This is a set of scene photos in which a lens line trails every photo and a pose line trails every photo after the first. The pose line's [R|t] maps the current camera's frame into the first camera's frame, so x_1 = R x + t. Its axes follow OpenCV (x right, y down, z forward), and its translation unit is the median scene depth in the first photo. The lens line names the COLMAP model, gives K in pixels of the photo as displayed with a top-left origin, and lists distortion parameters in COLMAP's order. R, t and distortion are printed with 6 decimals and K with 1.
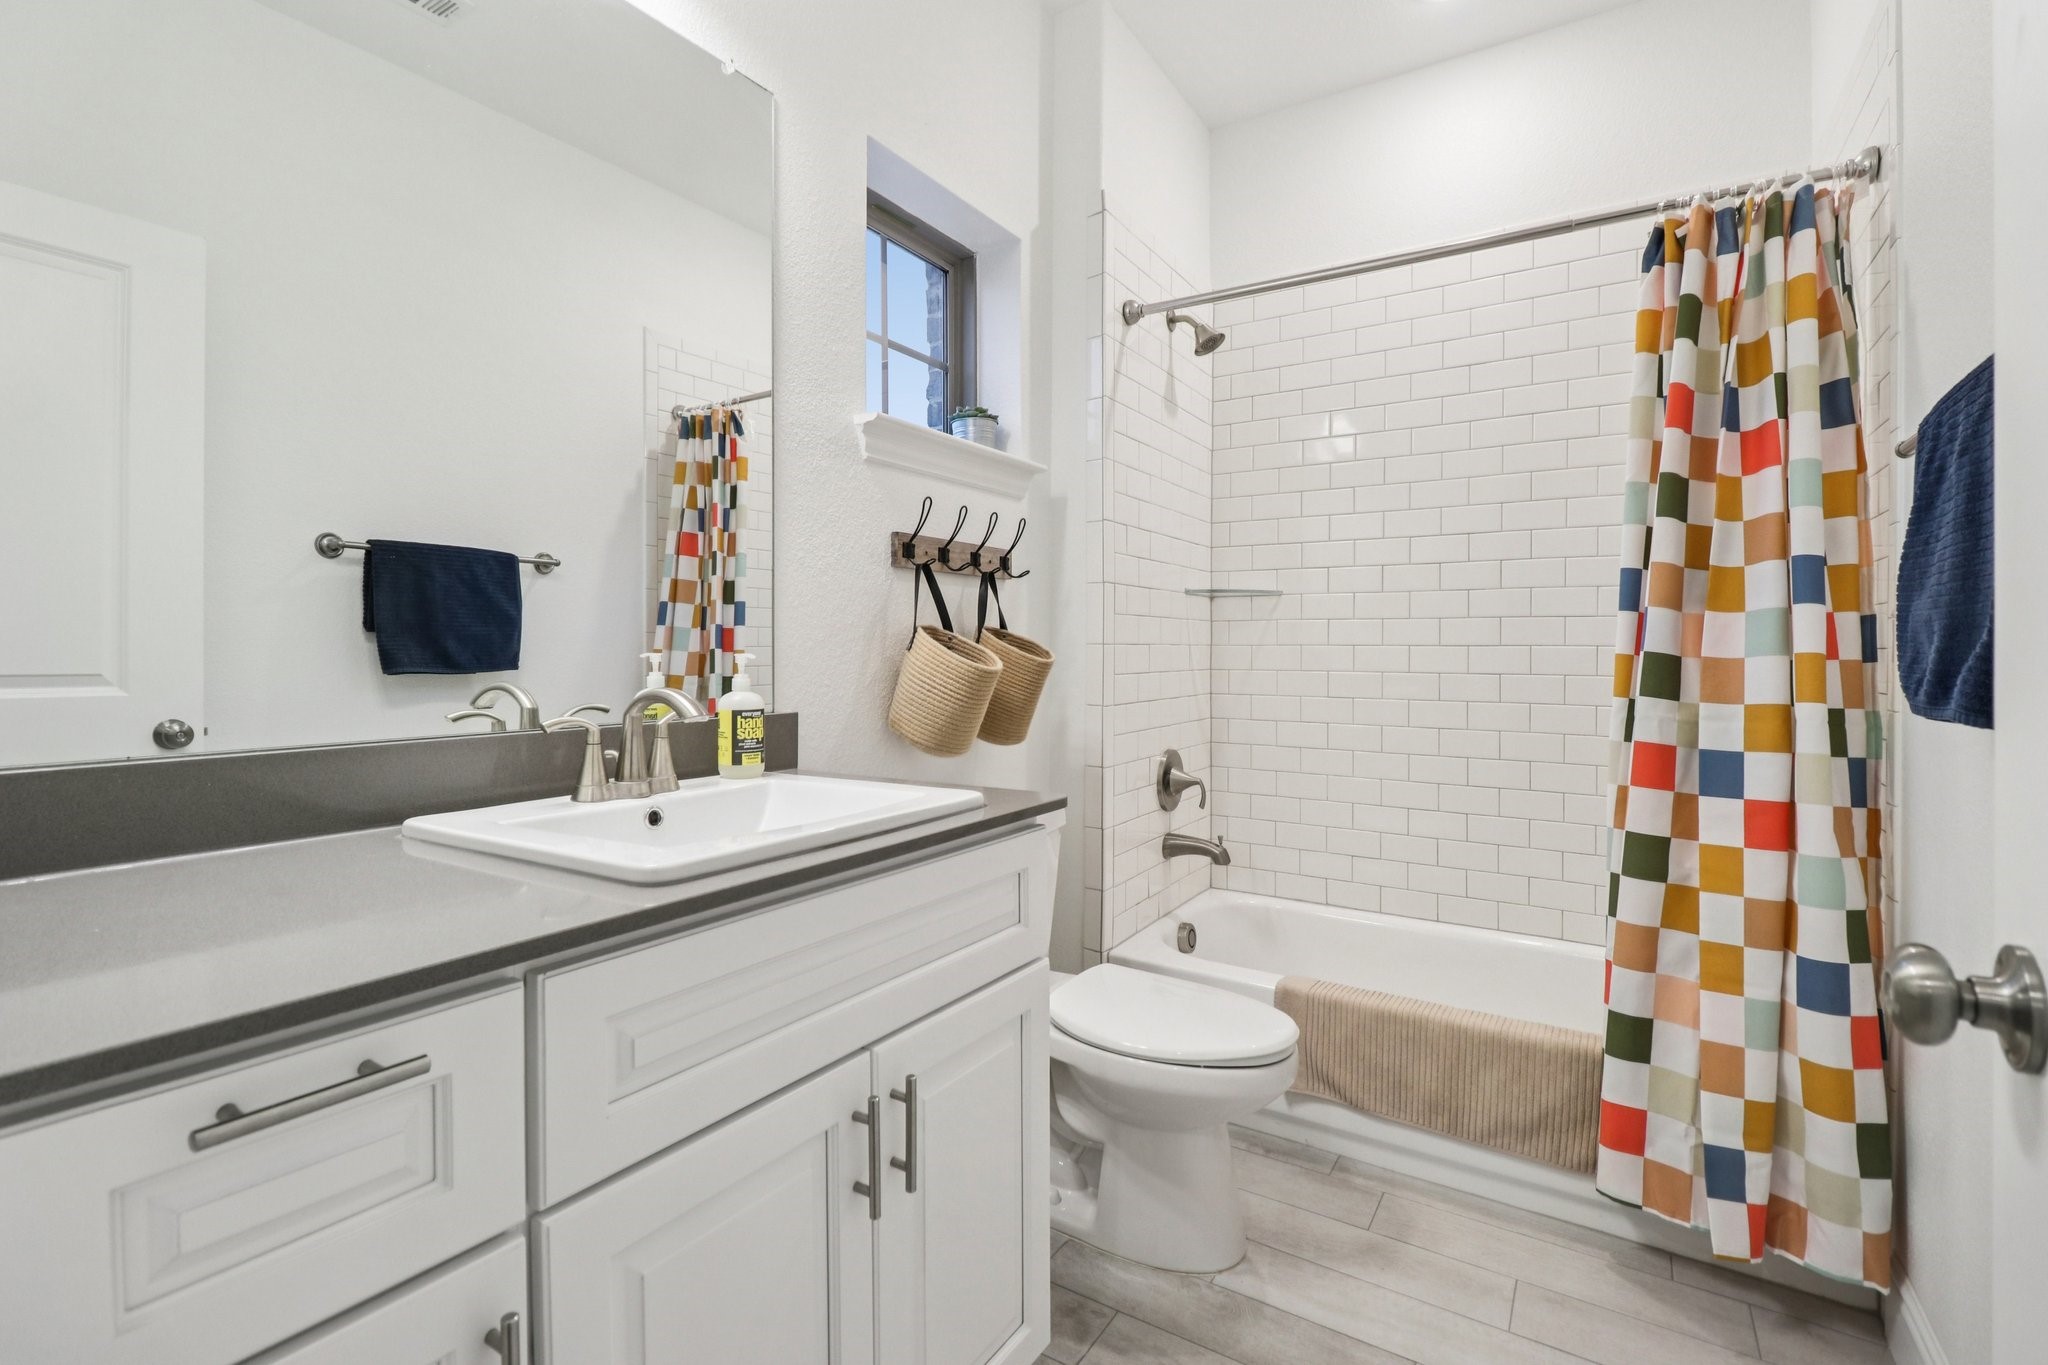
lens RADIAL K [[954.0, 0, 1020.4], [0, 954.0, 632.8], [0, 0, 1]] dist [0.000094, -0.000181]
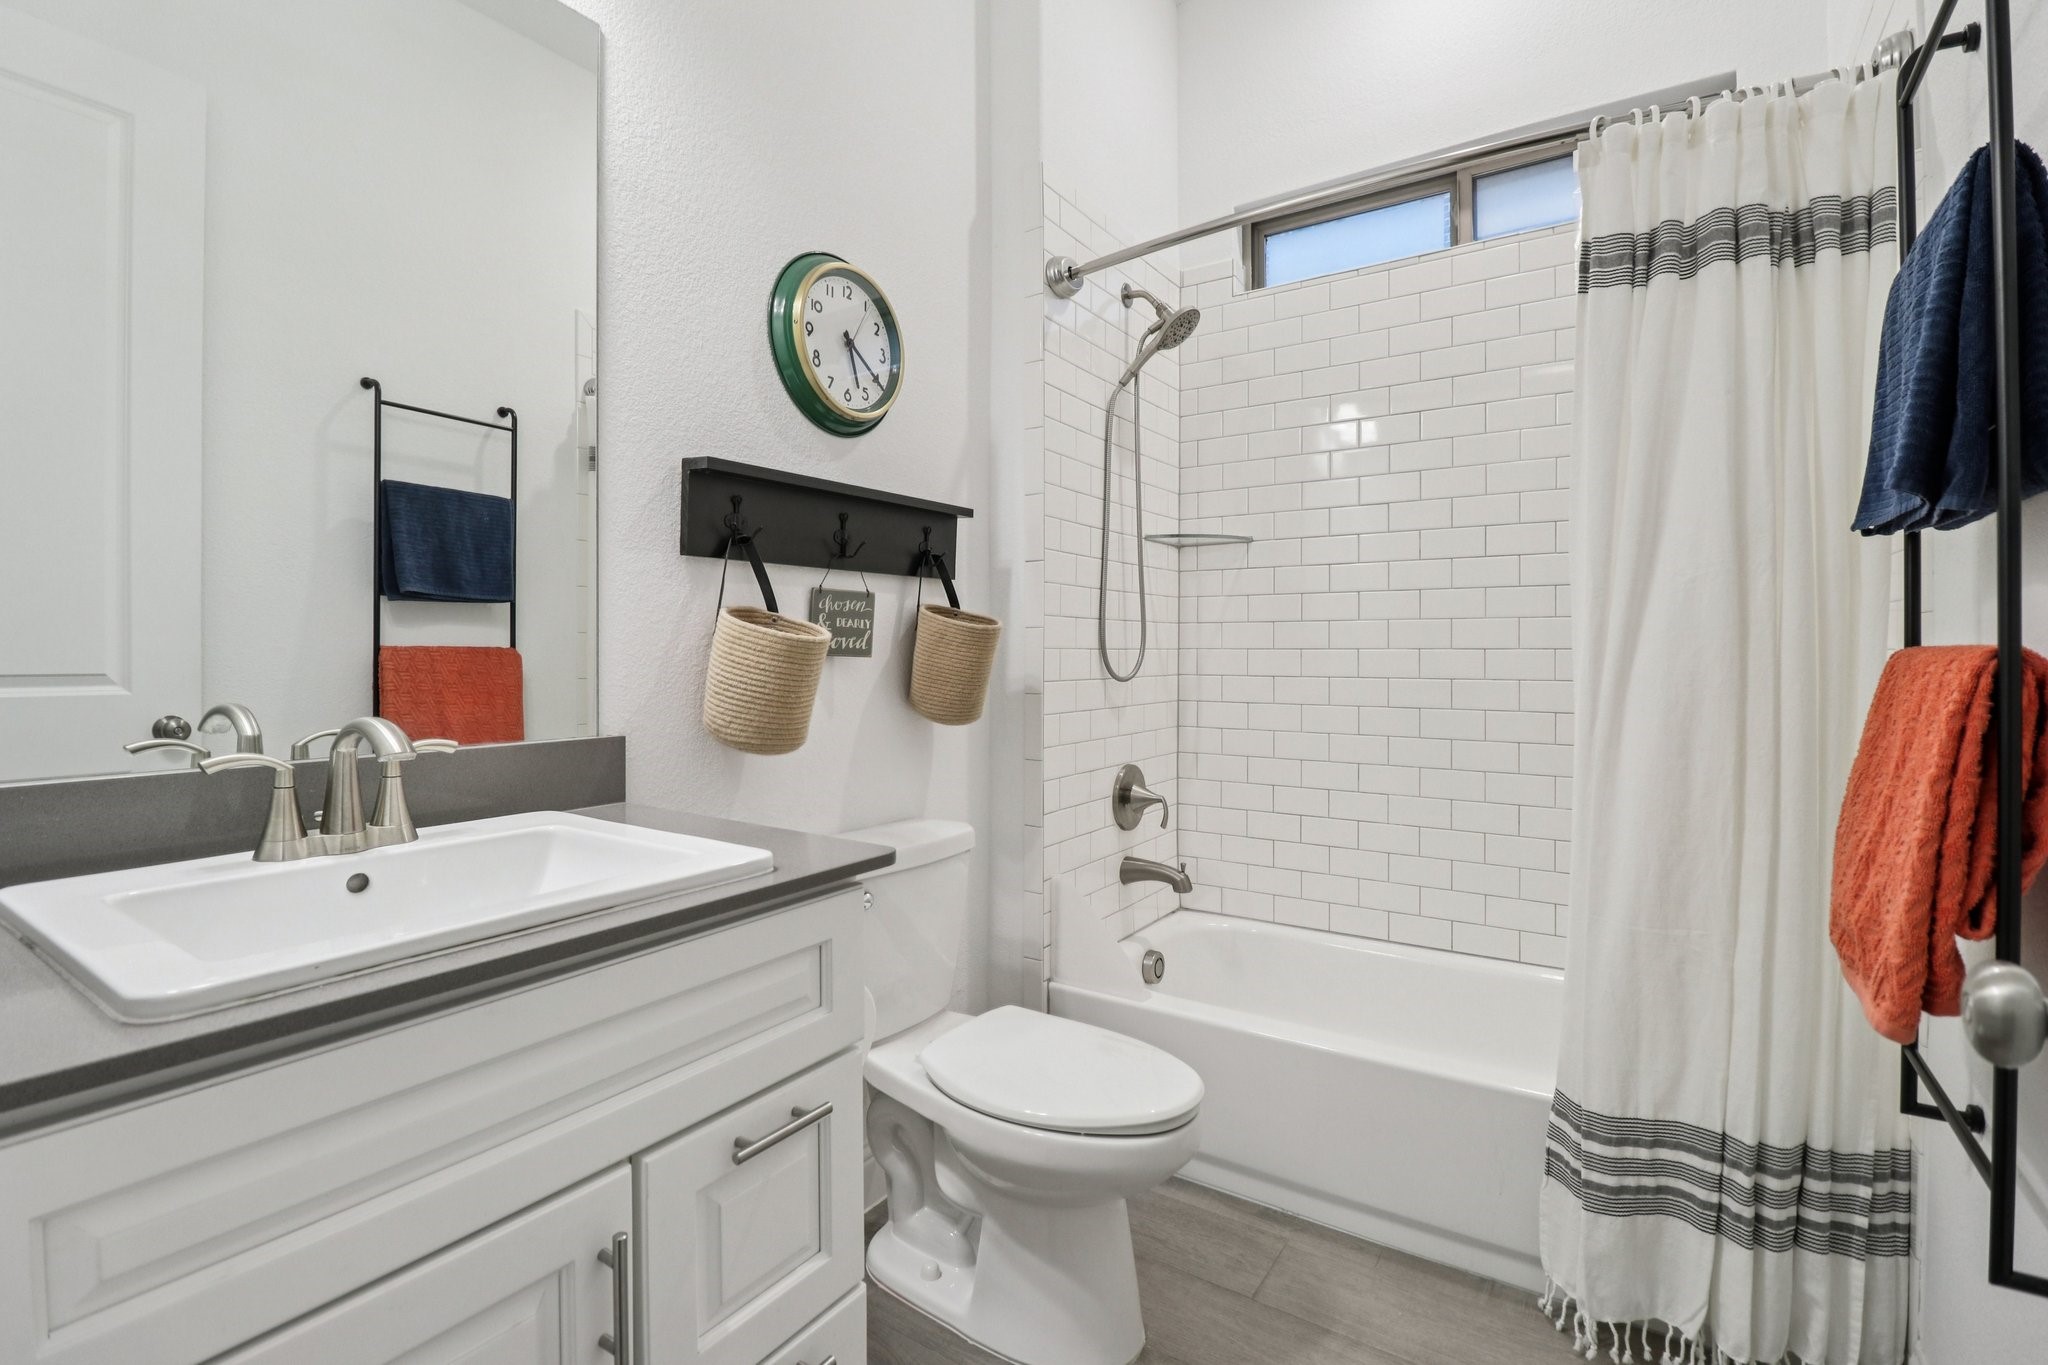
lens RADIAL K [[954.0, 0, 1020.4], [0, 954.0, 632.8], [0, 0, 1]] dist [0.000094, -0.000181]
pose [[0.999484, -0.001557, -0.032077, 0.102616], [0.001701, 0.999989, 0.004448, -0.008826], [0.032069, -0.004501, 0.999476, 0.108650]]
